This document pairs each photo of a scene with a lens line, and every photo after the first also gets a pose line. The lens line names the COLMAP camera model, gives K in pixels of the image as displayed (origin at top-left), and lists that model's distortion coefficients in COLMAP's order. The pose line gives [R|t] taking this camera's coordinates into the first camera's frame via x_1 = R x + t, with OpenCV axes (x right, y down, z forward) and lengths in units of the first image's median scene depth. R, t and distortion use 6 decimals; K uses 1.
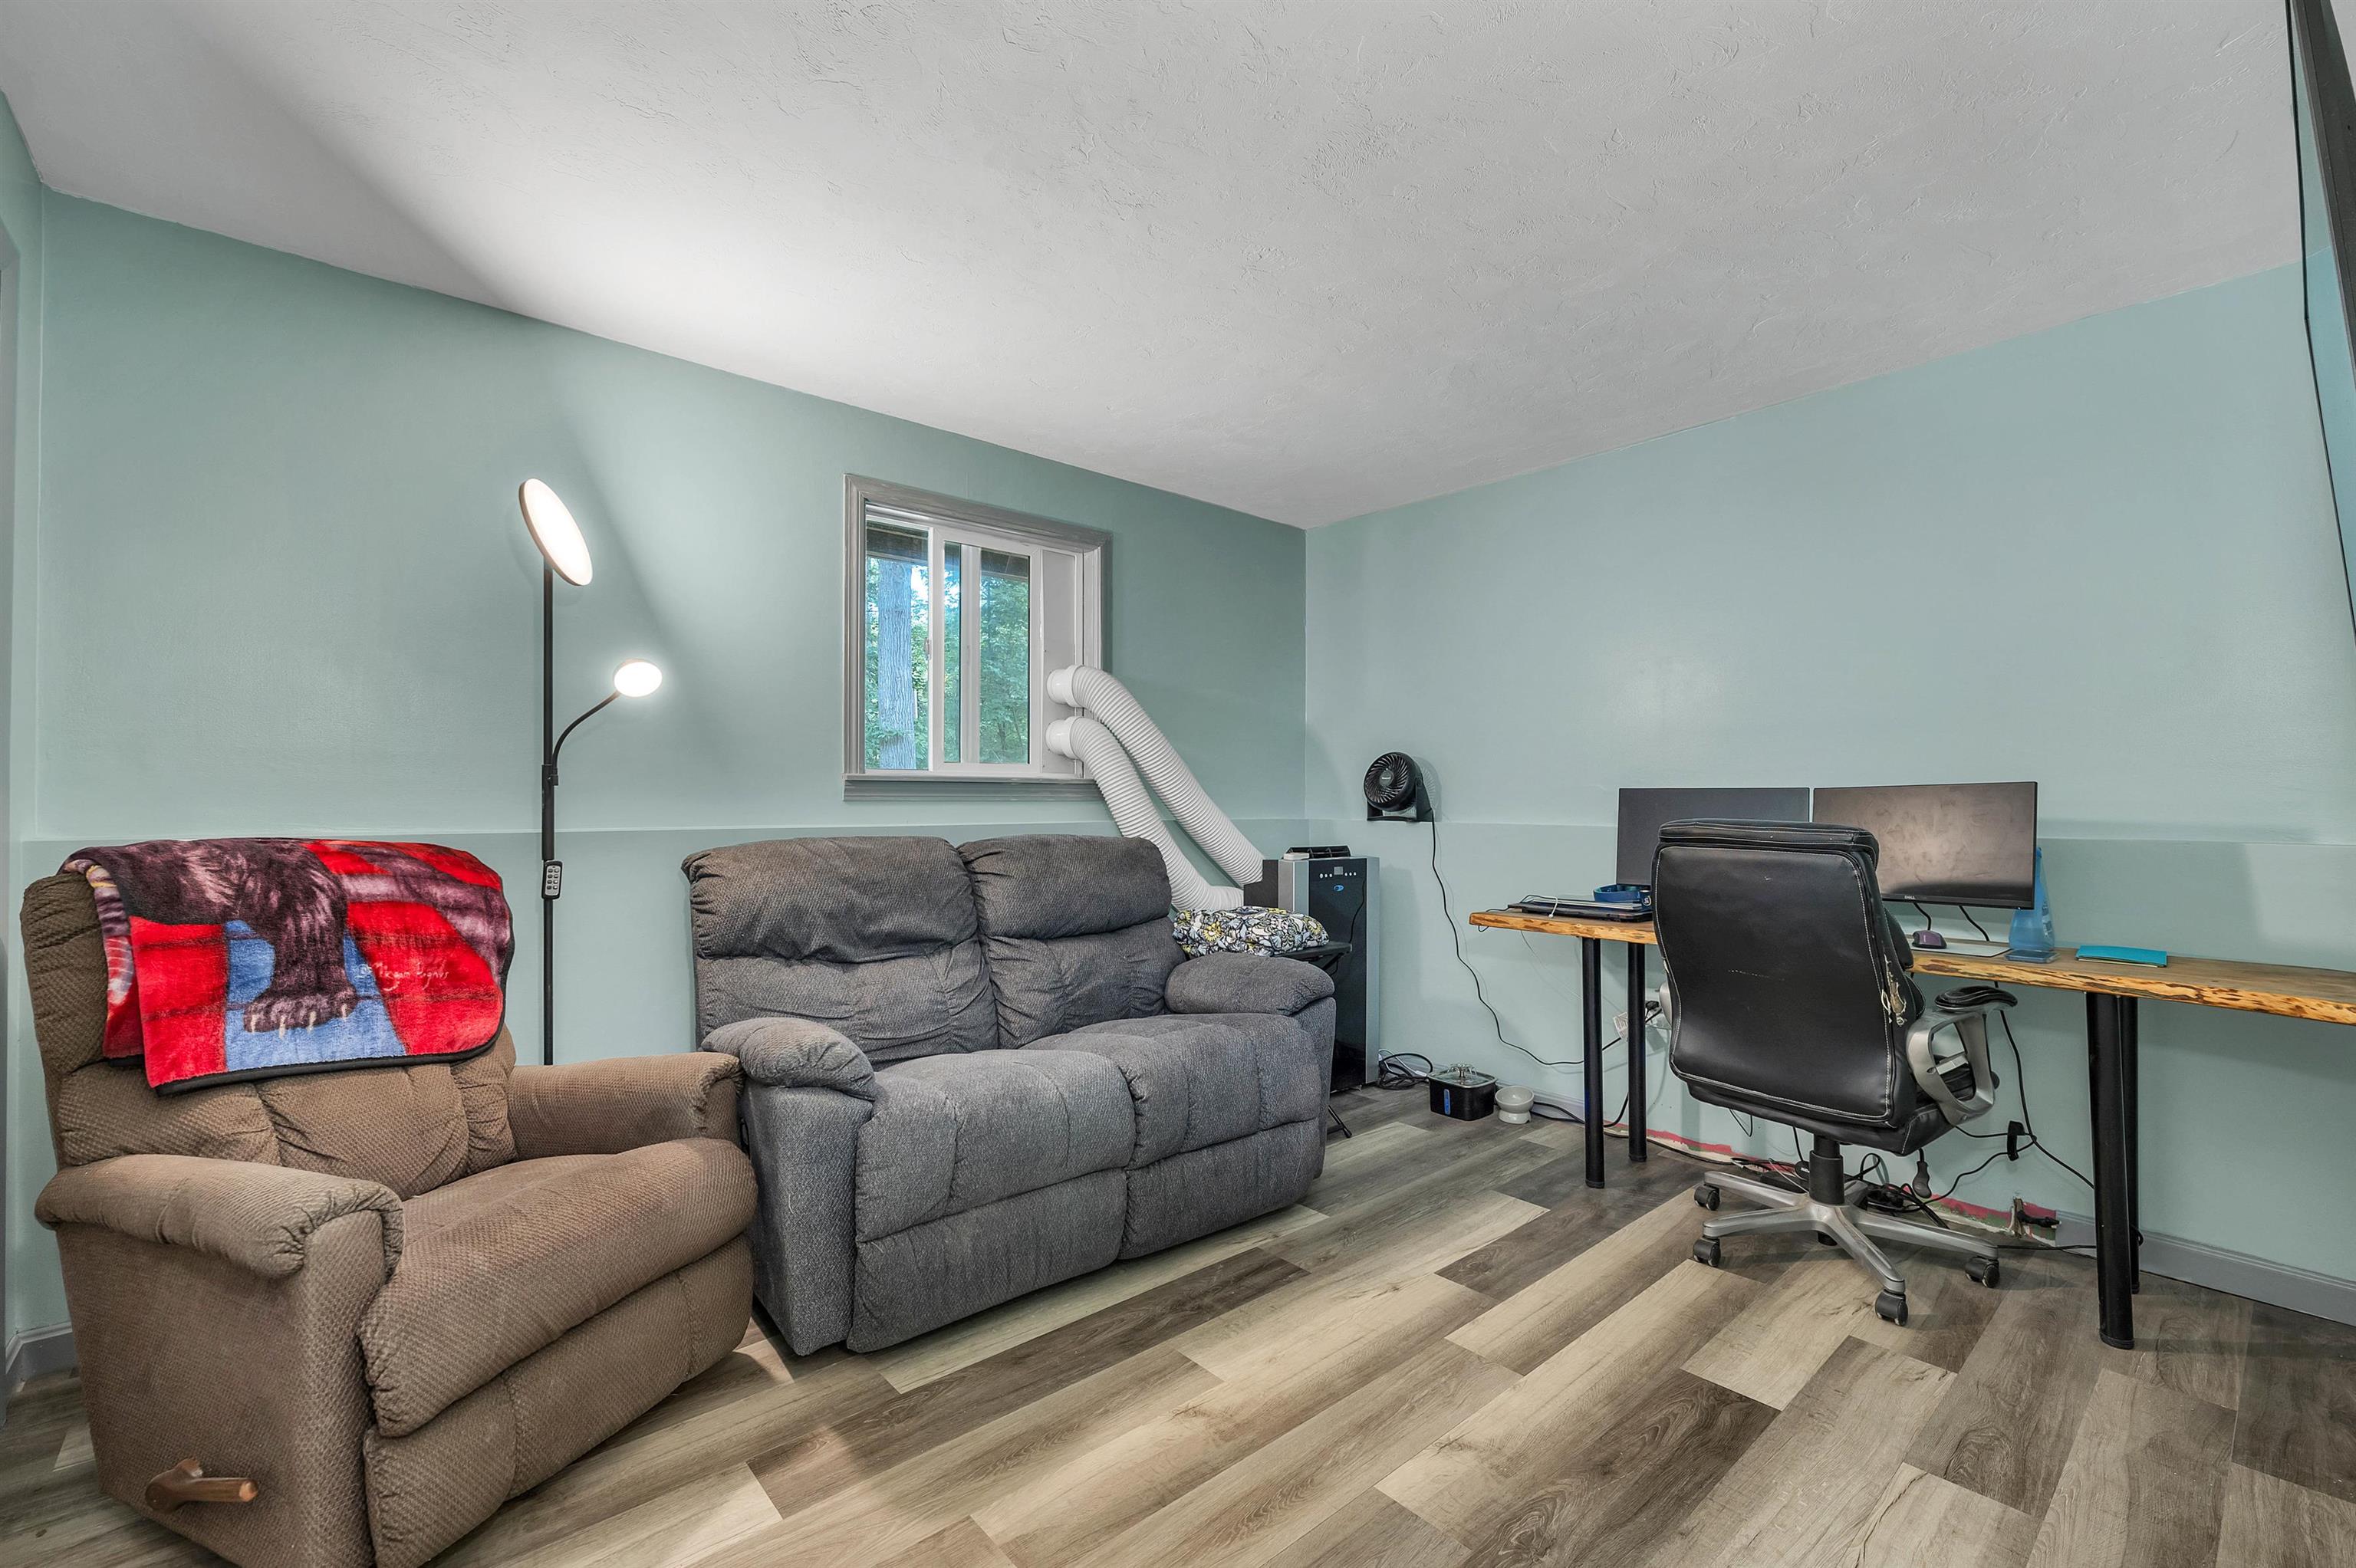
lens RADIAL K [[974.0, 0, 1186.5], [0, 974.0, 785.3], [0, 0, 1]] dist [-0.001250, 0.000352]
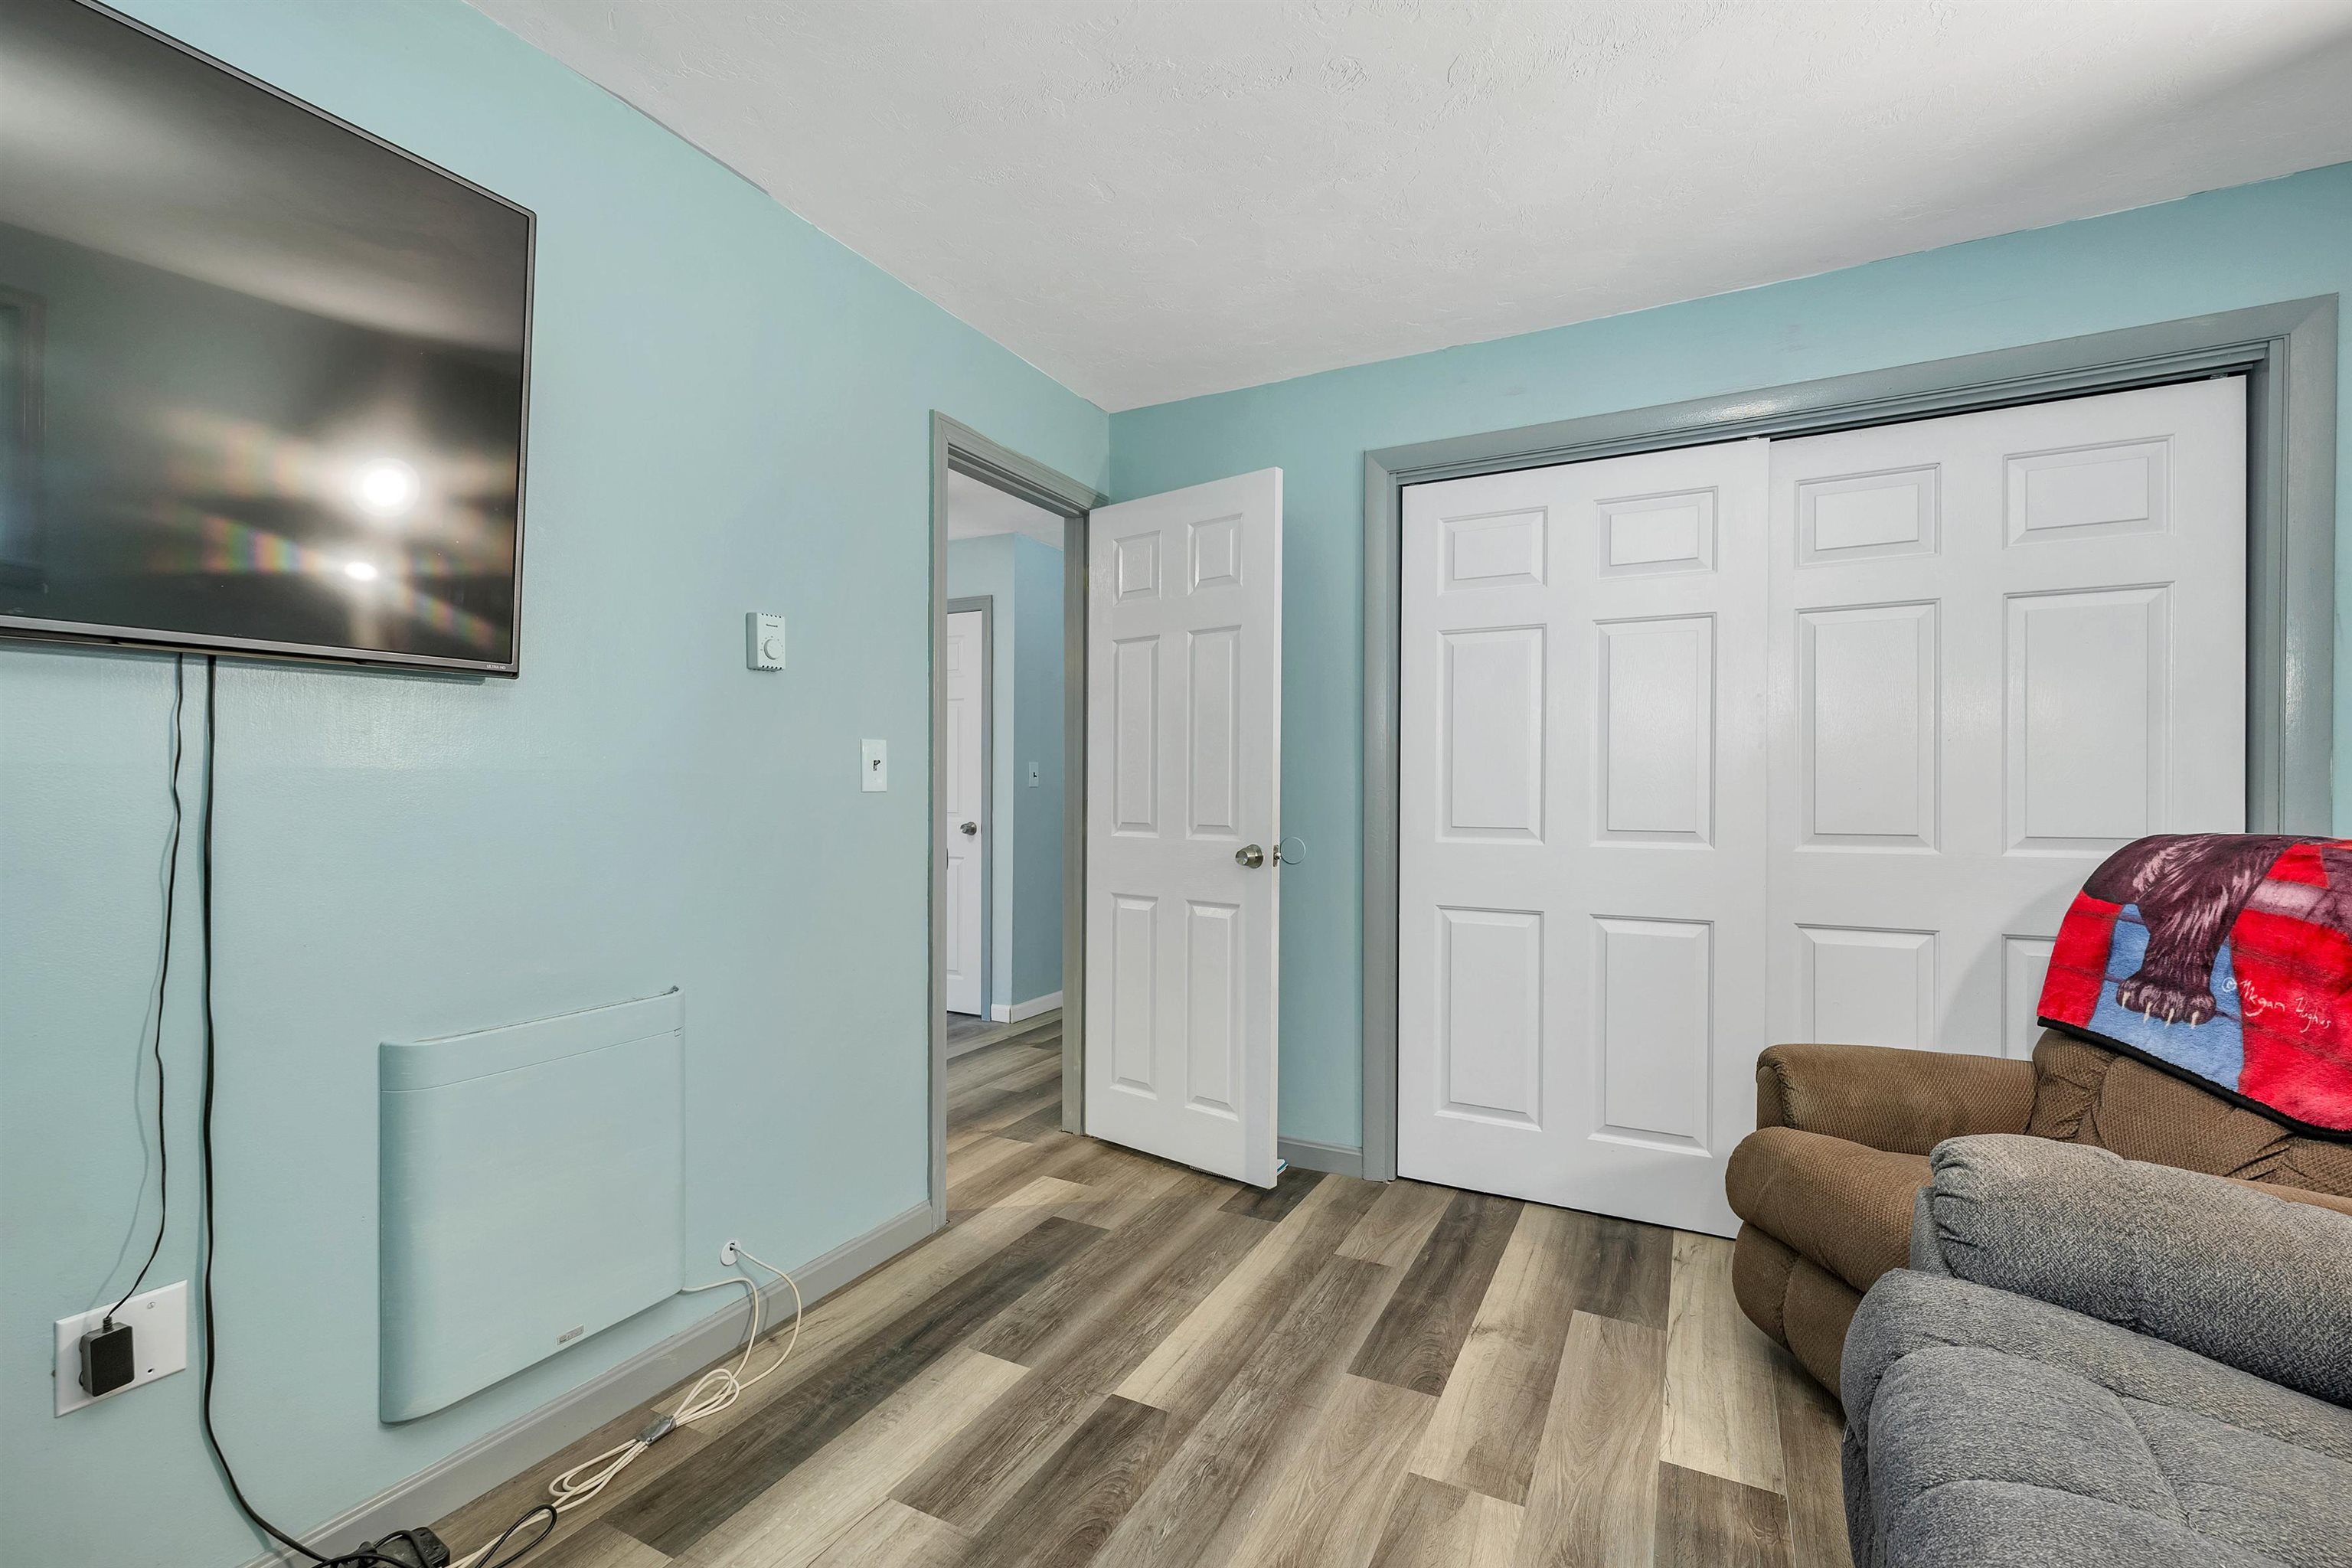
lens RADIAL K [[972.5, 0, 1184.2], [0, 972.5, 790.4], [0, 0, 1]] dist [-0.001250, 0.000352]
pose [[-0.926686, -0.000535, -0.375836, 0.409561], [0.004063, 0.999926, -0.011442, 0.017613], [0.375815, -0.012130, -0.926615, 1.542383]]
